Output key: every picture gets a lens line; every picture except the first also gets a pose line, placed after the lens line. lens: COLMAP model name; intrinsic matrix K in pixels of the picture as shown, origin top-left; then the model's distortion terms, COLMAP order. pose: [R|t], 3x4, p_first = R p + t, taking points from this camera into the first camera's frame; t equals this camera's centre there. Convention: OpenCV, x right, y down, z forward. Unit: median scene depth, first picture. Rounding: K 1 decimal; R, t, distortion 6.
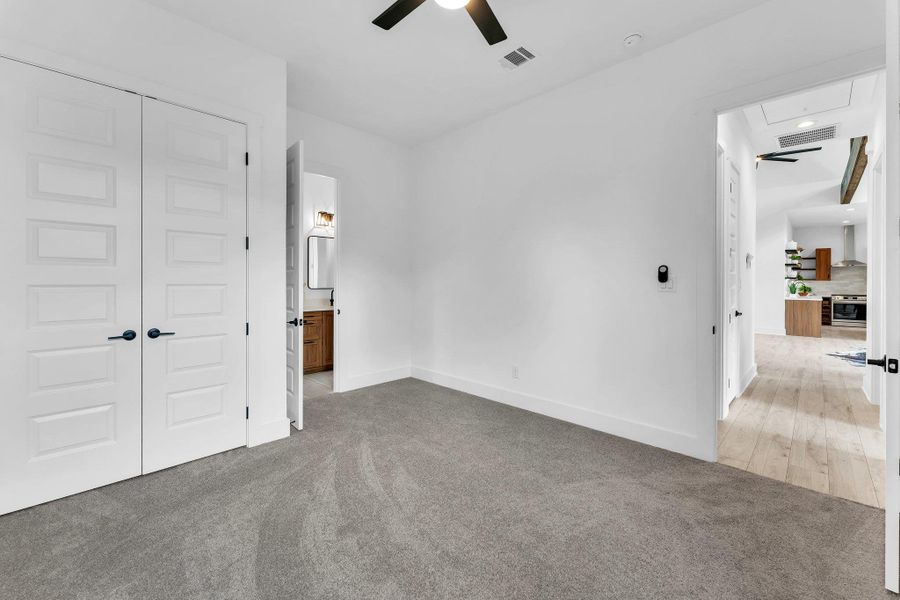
lens RADIAL K [[365.8, 0, 444.4], [0, 365.8, 280.8], [0, 0, 1]] dist [-0.002205, 0.000844]
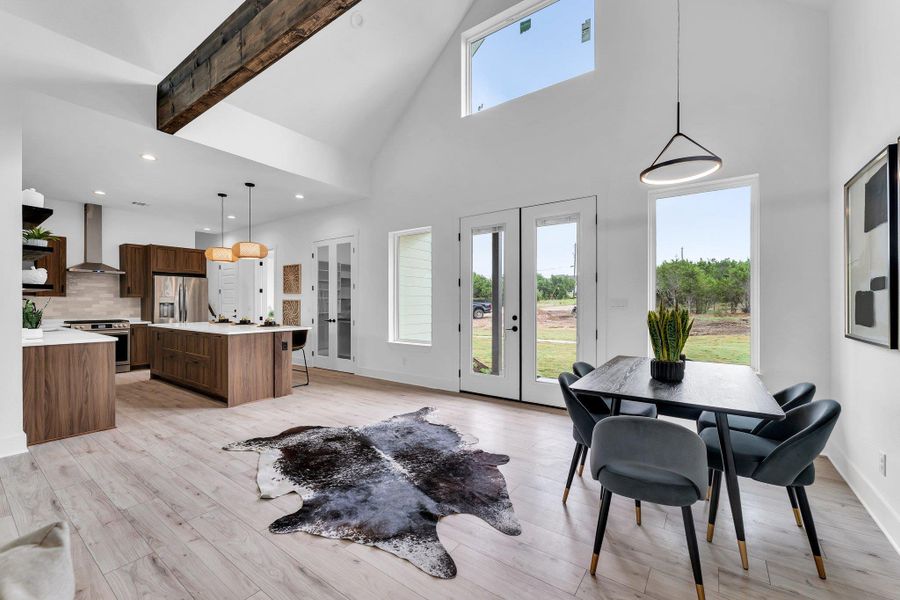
lens RADIAL K [[365.8, 0, 449.4], [0, 365.8, 306.1], [0, 0, 1]] dist [-0.002205, 0.000844]
pose [[-0.173226, -0.012420, 0.984804, 0.421890], [-0.005702, 0.999916, 0.011608, 0.004353], [-0.984866, -0.003604, -0.173282, 0.536921]]
